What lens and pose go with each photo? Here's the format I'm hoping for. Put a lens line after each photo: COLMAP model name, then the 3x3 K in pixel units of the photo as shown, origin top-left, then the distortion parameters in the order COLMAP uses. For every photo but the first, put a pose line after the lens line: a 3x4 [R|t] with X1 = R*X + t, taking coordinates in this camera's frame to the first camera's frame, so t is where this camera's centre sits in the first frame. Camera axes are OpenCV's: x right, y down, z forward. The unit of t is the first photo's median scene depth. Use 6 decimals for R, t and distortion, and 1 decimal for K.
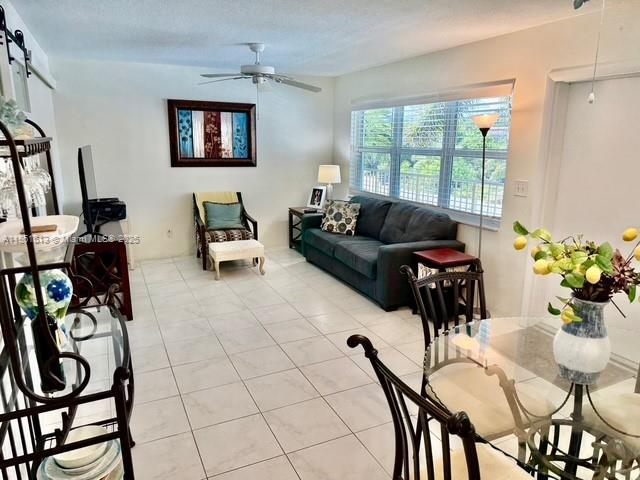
lens RADIAL K [[445.9, 0, 321.4], [0, 445.9, 244.9], [0, 0, 1]] dist [0.013112, -0.000758]
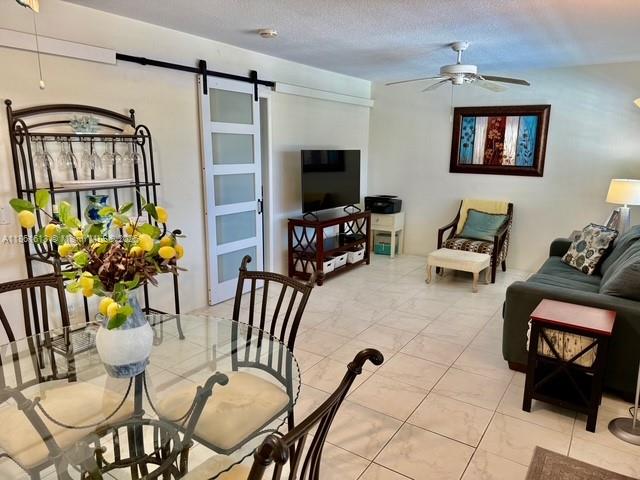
lens RADIAL K [[445.9, 0, 320.6], [0, 445.9, 237.8], [0, 0, 1]] dist [0.013112, -0.000758]
pose [[0.499048, 0.168016, -0.850130, 0.418082], [-0.204623, 0.976130, 0.072798, -0.039062], [0.842069, 0.137627, 0.521516, 0.223445]]
